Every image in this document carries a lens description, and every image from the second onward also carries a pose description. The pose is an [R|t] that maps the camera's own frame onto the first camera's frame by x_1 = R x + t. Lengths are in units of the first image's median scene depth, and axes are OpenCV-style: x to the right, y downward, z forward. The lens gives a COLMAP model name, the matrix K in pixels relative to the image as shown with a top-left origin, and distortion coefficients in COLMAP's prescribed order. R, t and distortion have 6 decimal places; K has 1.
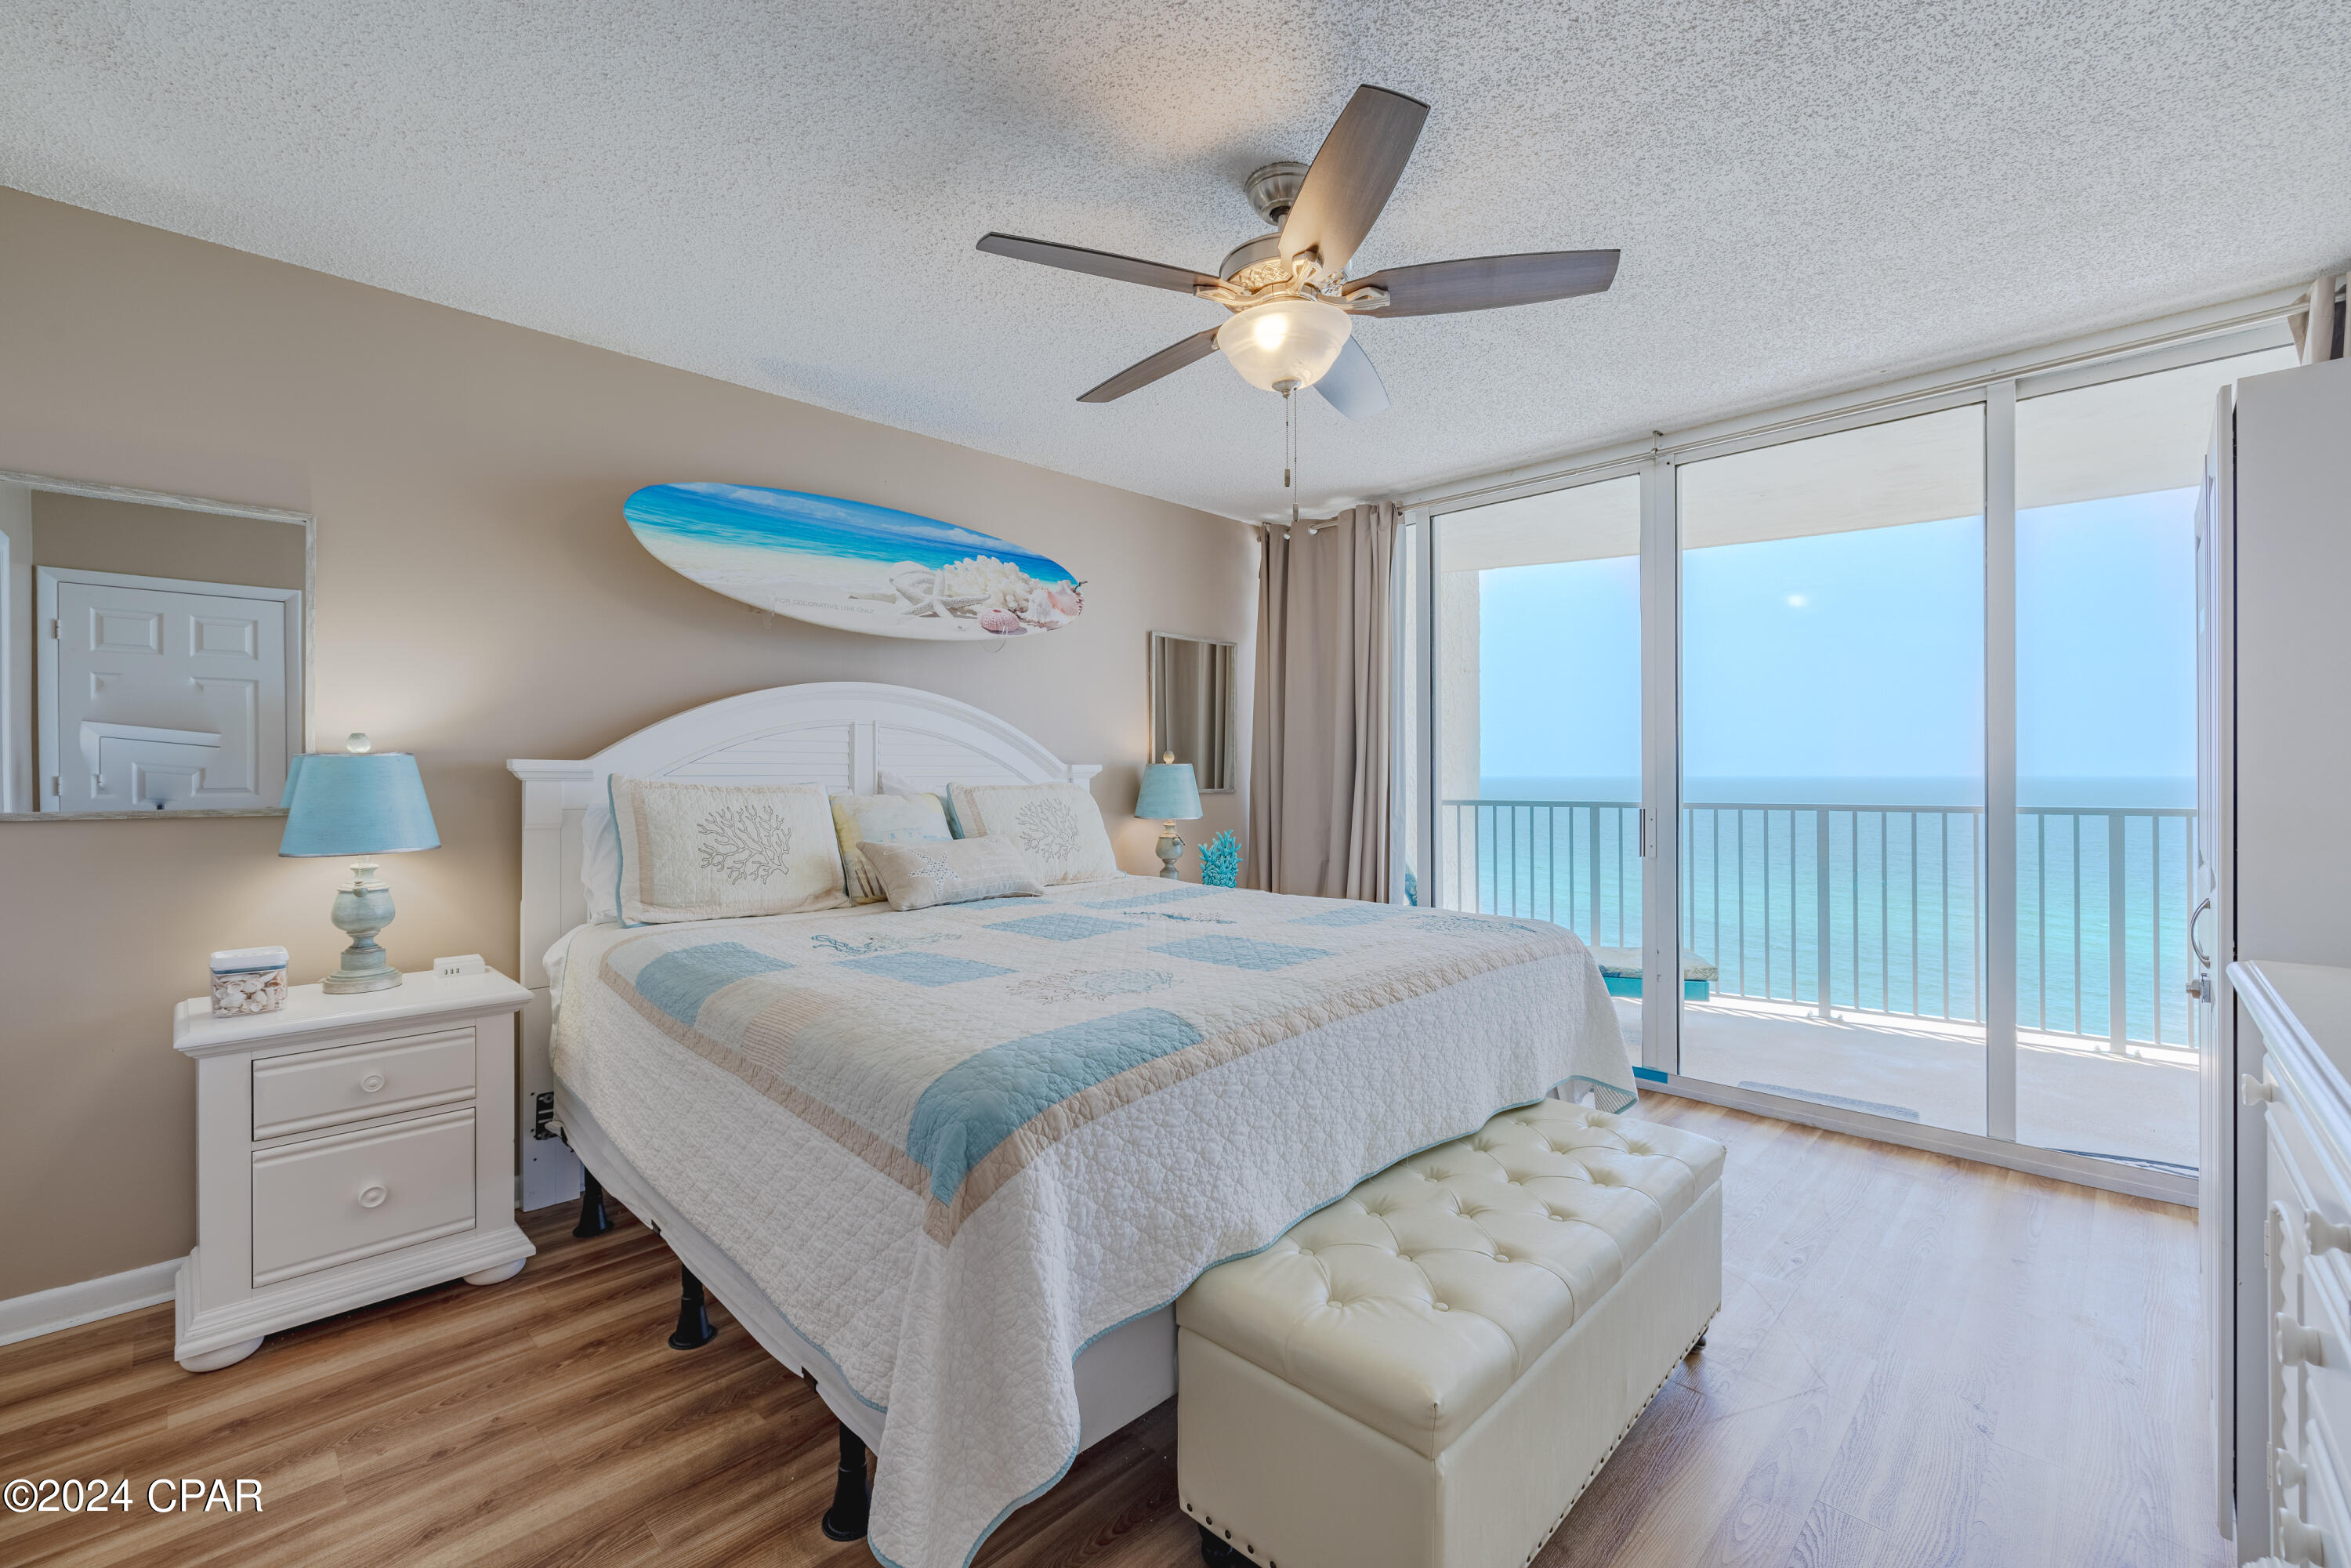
lens RADIAL K [[979.2, 0, 1173.5], [0, 979.2, 778.2], [0, 0, 1]] dist [0.000687, -0.000799]
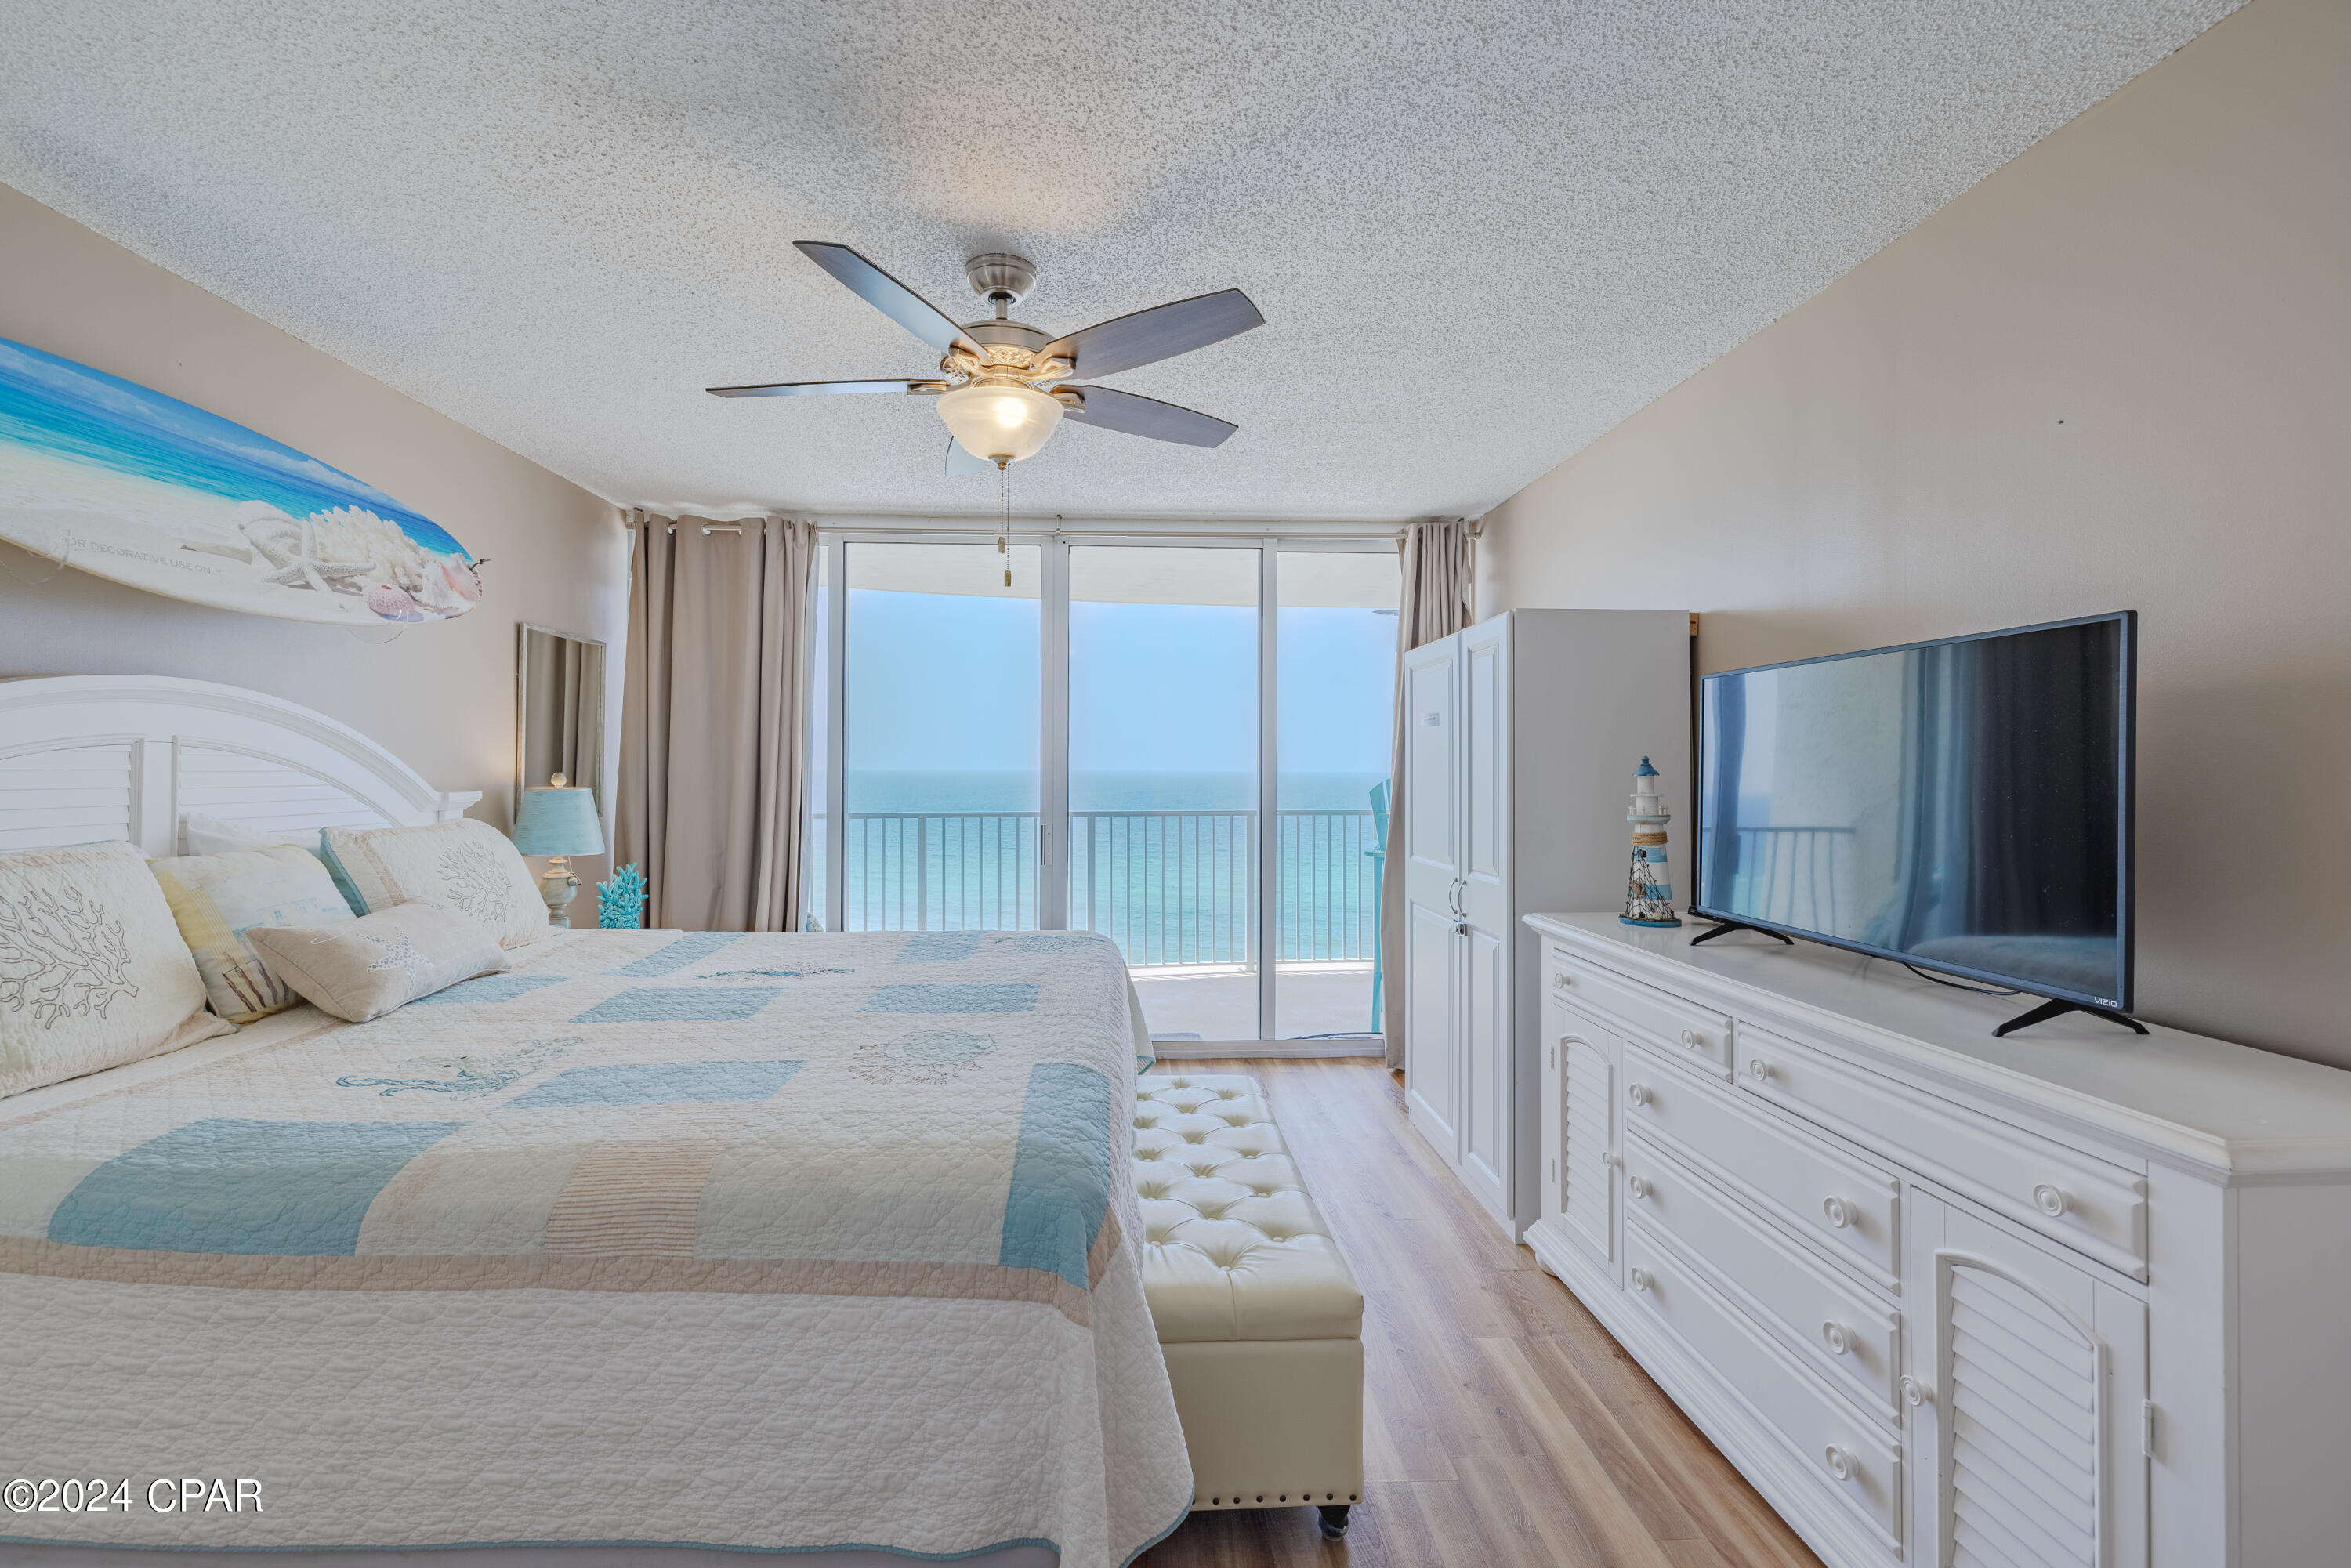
lens RADIAL K [[979.2, 0, 1142.6], [0, 979.2, 758.6], [0, 0, 1]] dist [0.000687, -0.000799]
pose [[0.682319, 0.011717, 0.730960, -0.342729], [-0.002211, 0.999900, -0.013965, -0.036230], [-0.731051, 0.007912, 0.682277, 0.098098]]
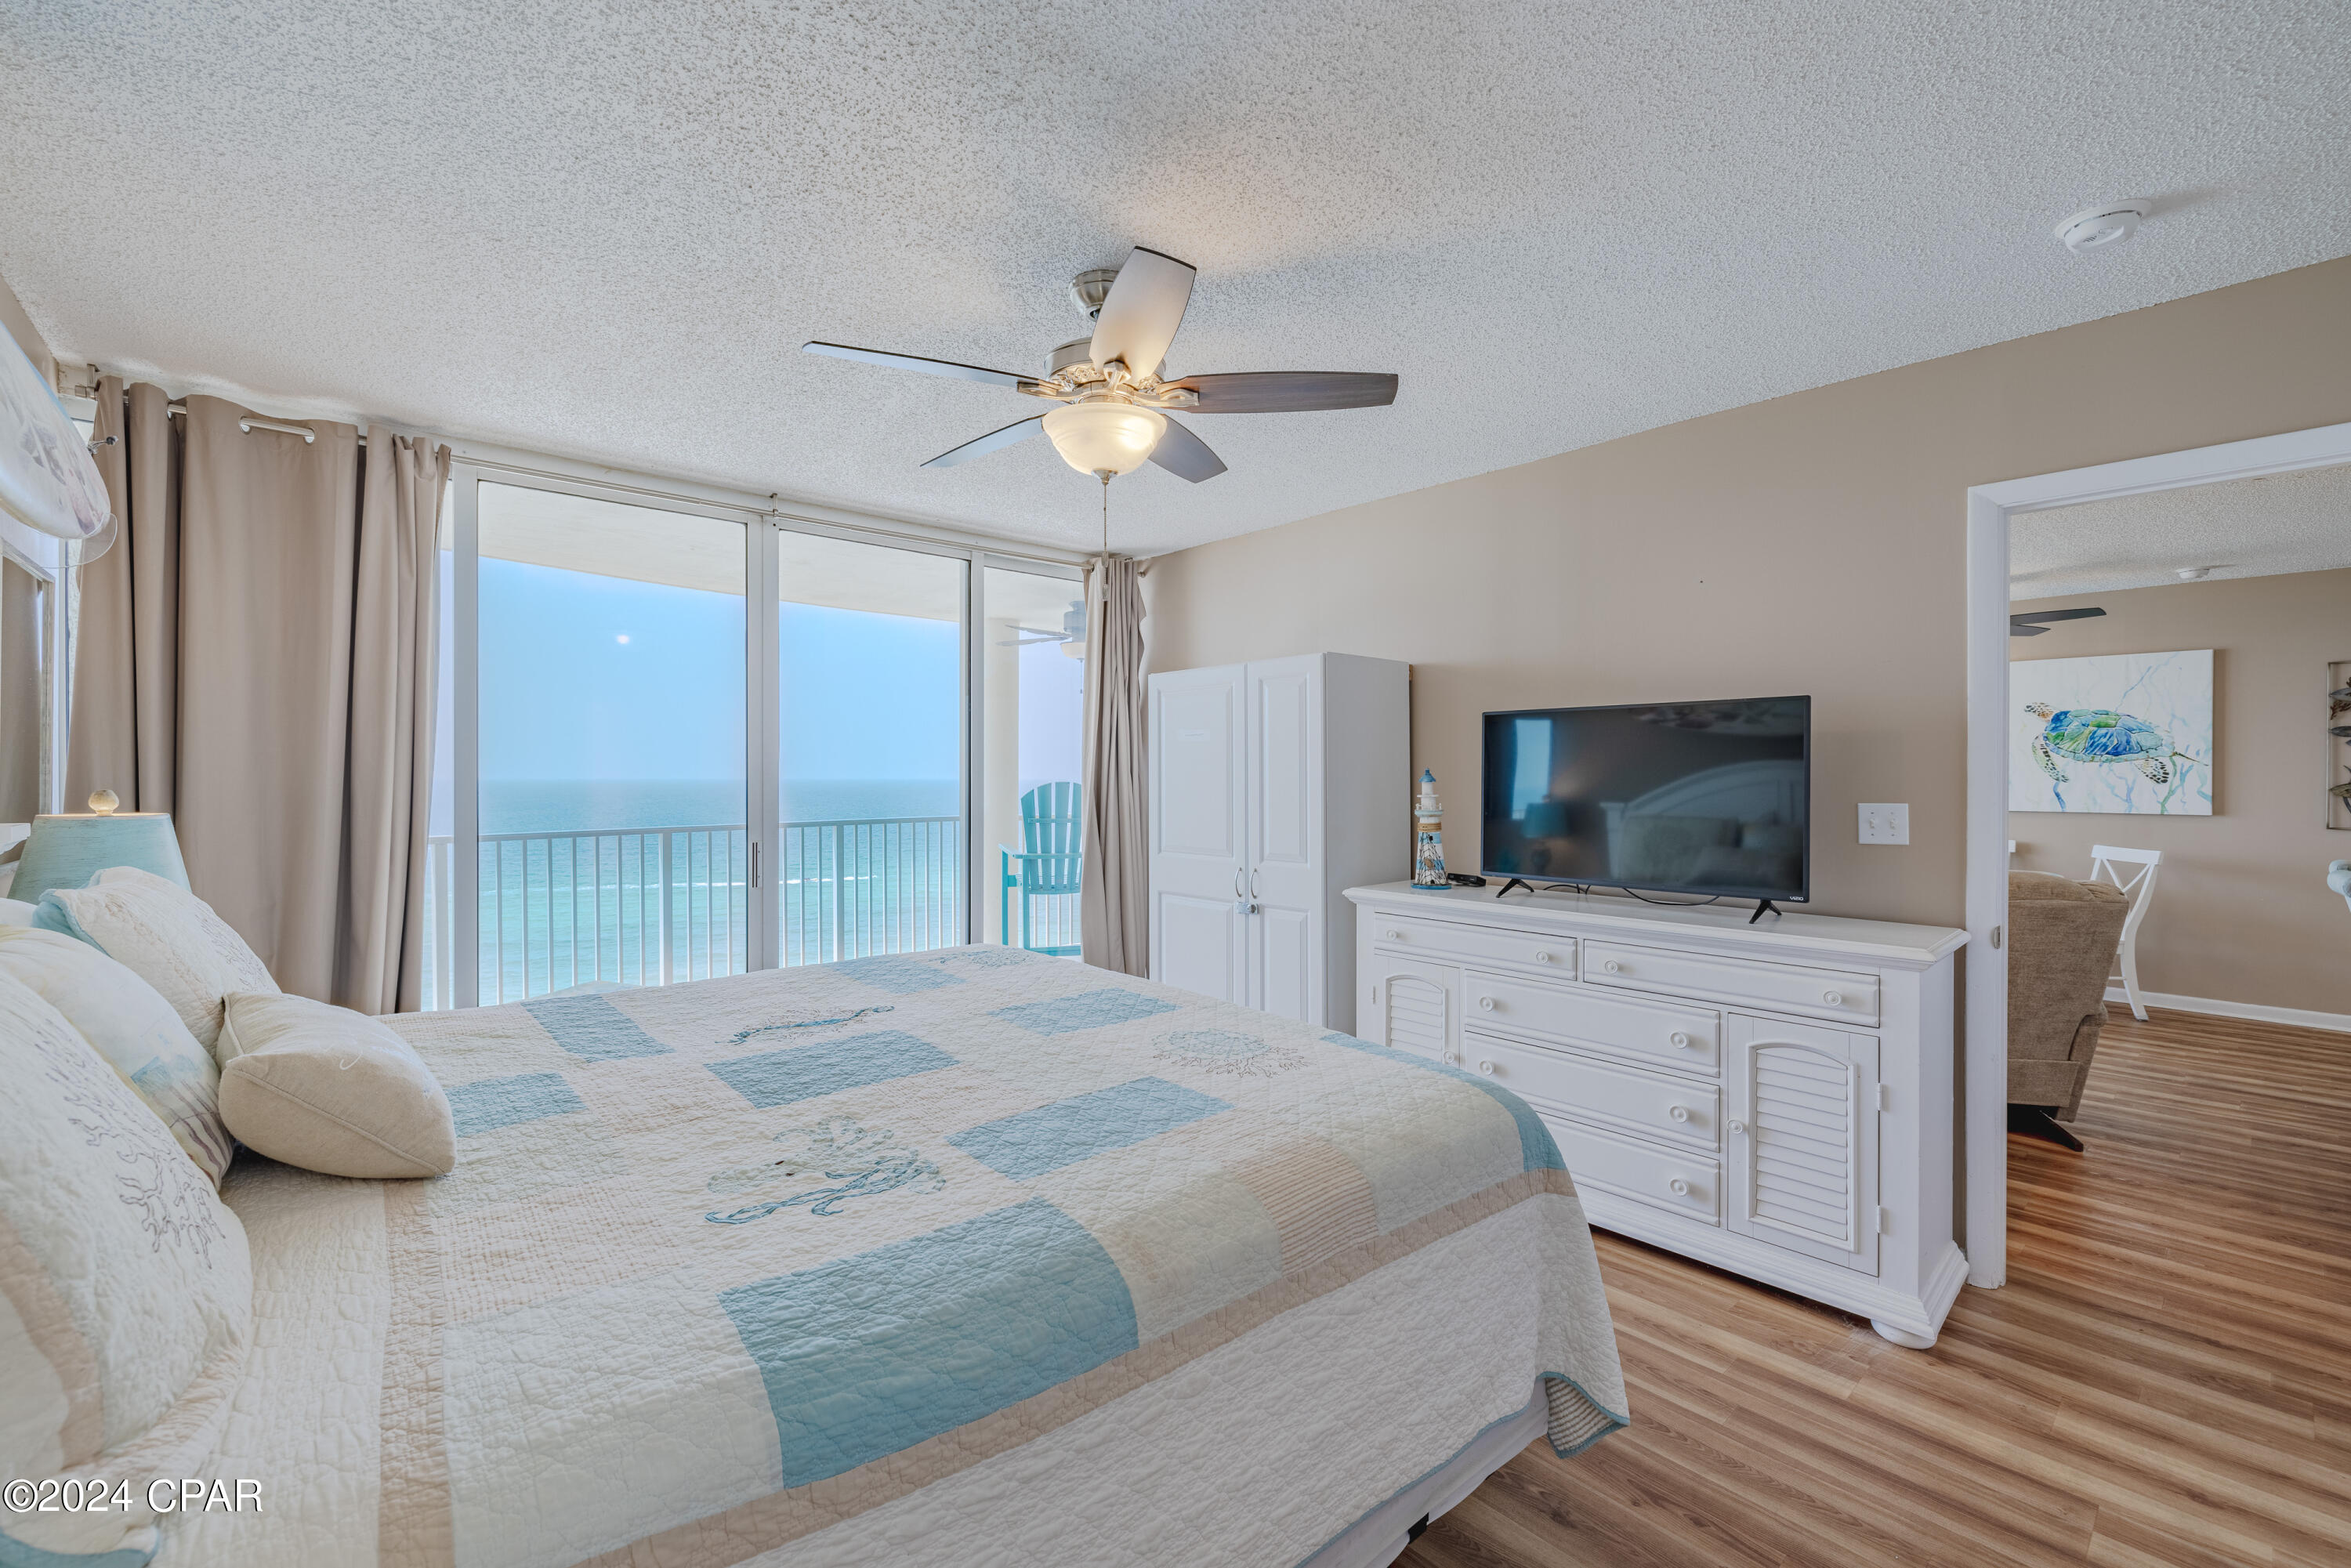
lens RADIAL K [[979.2, 0, 1147.8], [0, 979.2, 772.4], [0, 0, 1]] dist [0.000687, -0.000799]
pose [[0.079363, 0.004897, 0.996834, -0.590234], [0.003480, 0.999980, -0.005189, -0.040163], [-0.996840, 0.003881, 0.079344, 0.531931]]
